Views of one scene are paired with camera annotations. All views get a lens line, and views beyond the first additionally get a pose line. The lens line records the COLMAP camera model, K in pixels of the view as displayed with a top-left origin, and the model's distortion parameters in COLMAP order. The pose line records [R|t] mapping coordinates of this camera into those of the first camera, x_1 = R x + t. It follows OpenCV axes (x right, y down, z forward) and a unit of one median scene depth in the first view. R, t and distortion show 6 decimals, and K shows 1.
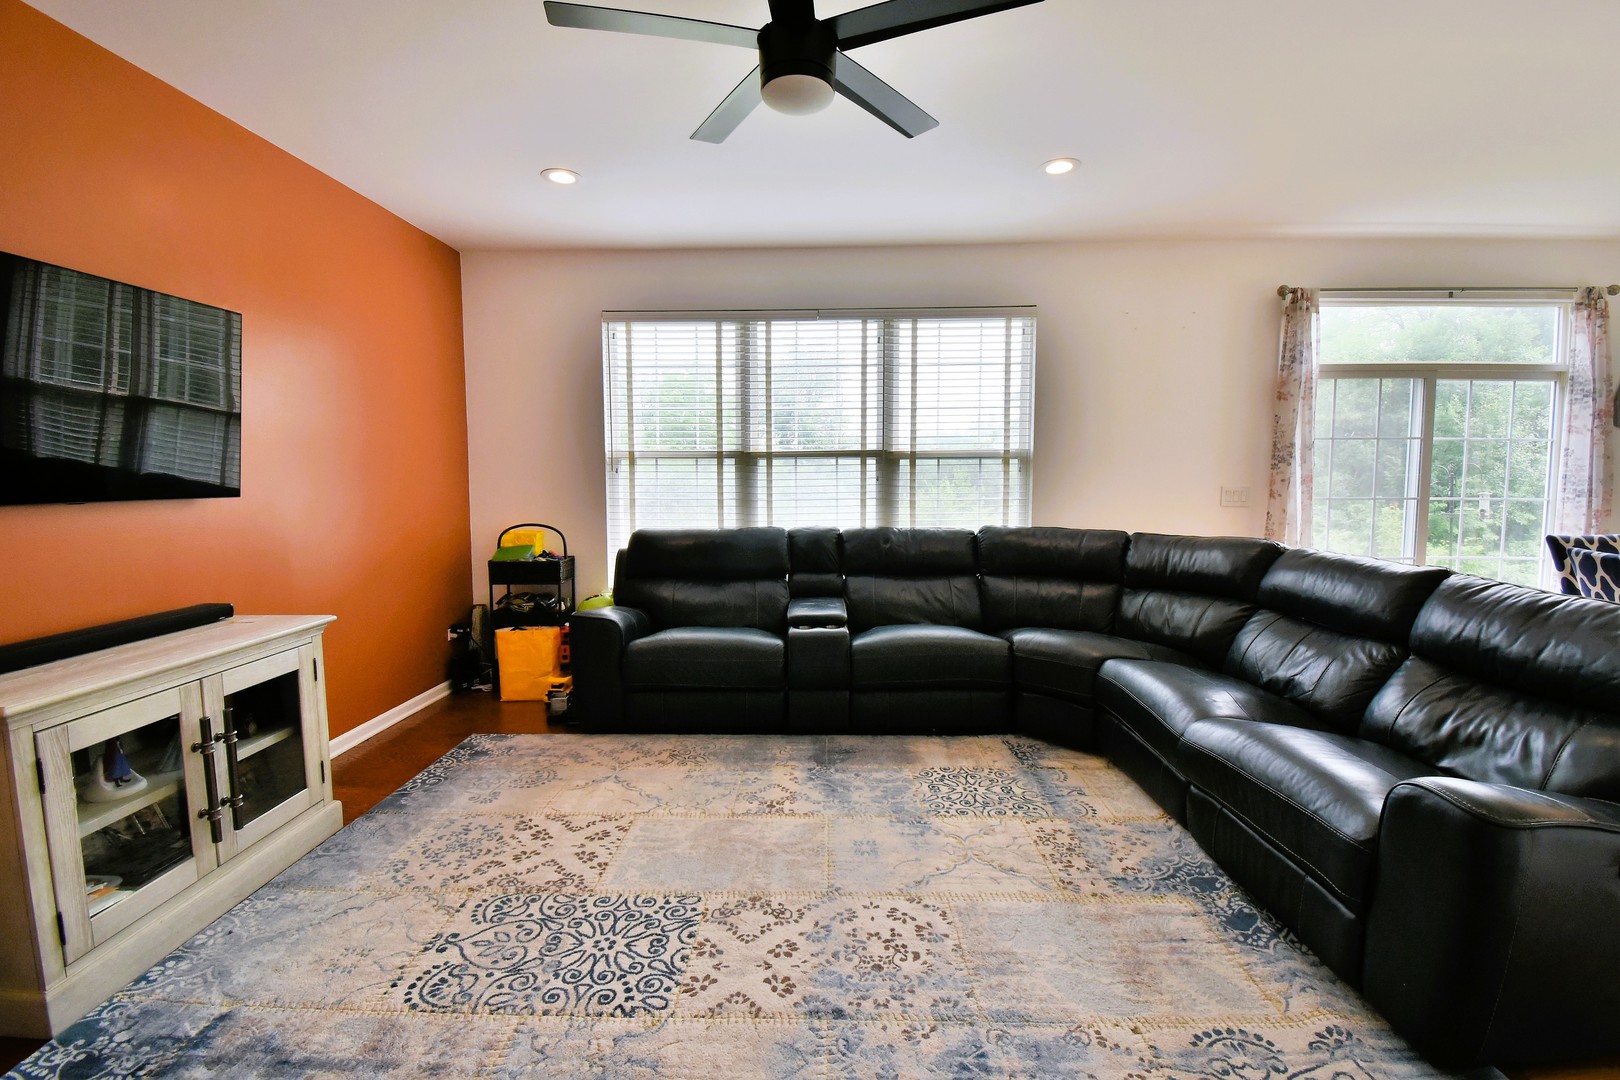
lens RADIAL K [[717.0, 0, 811.7], [0, 717.0, 536.3], [0, 0, 1]] dist [-0.008473, -0.001109]
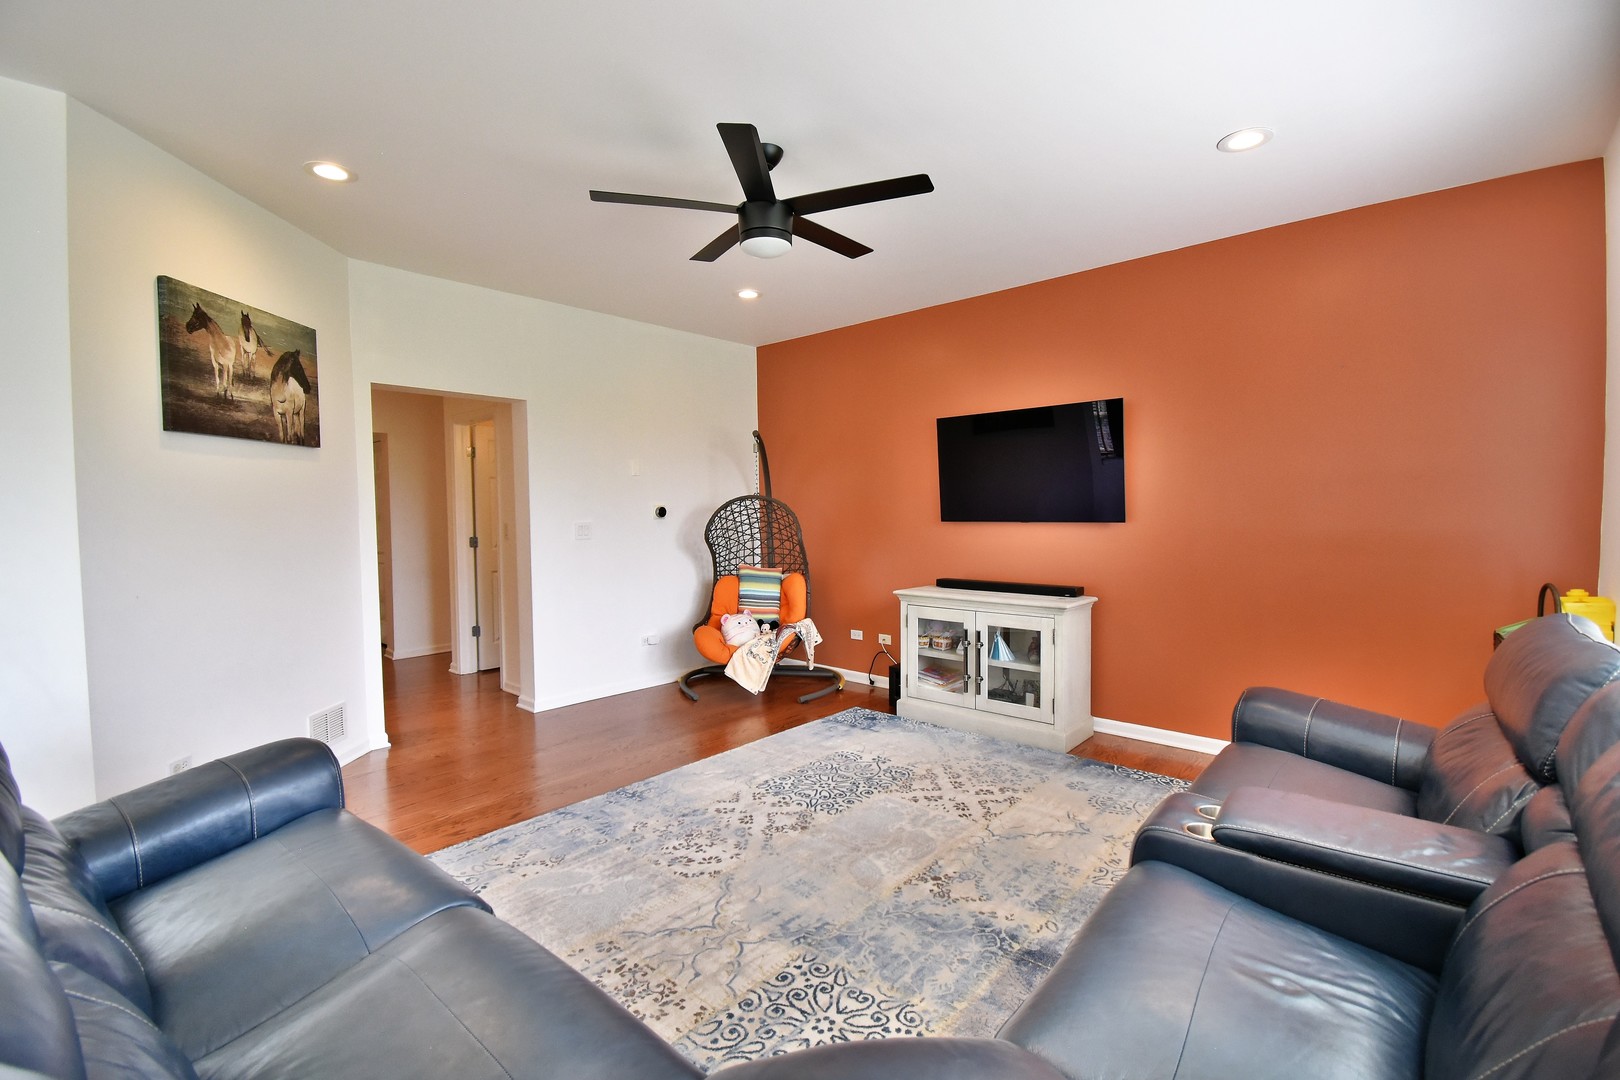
lens RADIAL K [[717.0, 0, 815.5], [0, 717.0, 539.6], [0, 0, 1]] dist [-0.008473, -0.001109]
pose [[-0.635245, 0.041965, -0.771169, 0.923177], [-0.056732, 0.993289, 0.100784, -0.166762], [0.770224, 0.107773, -0.628602, 1.805470]]
